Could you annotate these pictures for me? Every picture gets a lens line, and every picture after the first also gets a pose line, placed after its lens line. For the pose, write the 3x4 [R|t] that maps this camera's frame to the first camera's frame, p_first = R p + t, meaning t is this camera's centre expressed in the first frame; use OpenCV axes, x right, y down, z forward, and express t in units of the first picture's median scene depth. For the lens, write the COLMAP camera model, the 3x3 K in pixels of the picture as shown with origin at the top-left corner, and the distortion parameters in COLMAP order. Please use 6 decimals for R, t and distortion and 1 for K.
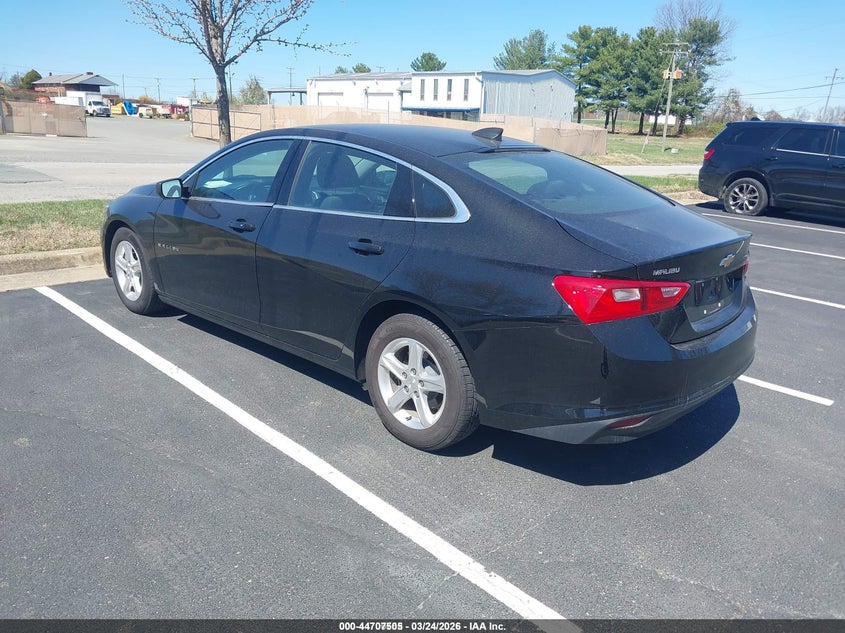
lens RADIAL K [[667.5, 0, 423.2], [0, 667.5, 314.4], [0, 0, 1]] dist [-0.017663, -0.006078]
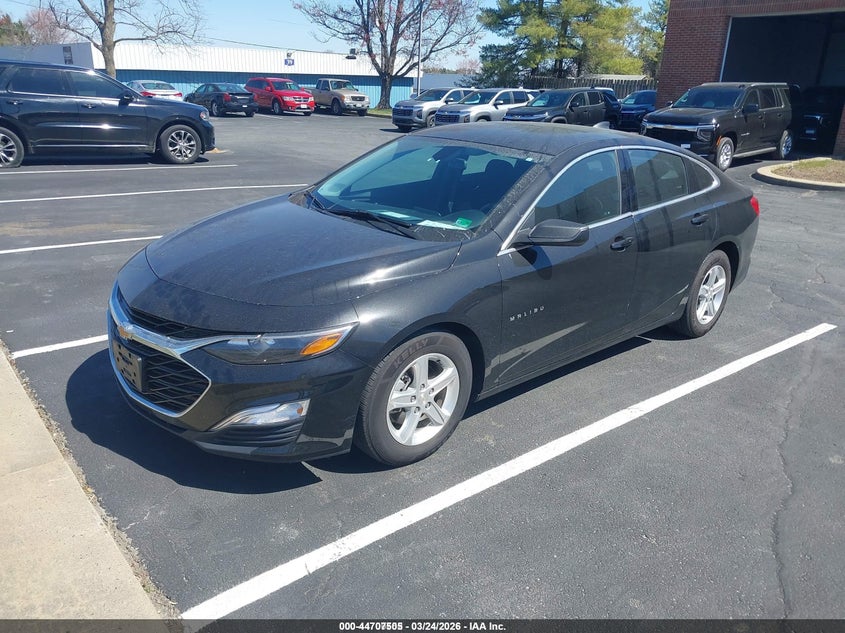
lens RADIAL K [[667.5, 0, 420.8], [0, 667.5, 324.6], [0, 0, 1]] dist [-0.017663, -0.006078]
pose [[0.105136, -0.380533, 0.918771, -1.405719], [0.248500, 0.904635, 0.346242, -0.490759], [-0.962909, 0.191912, 0.189673, 1.244404]]
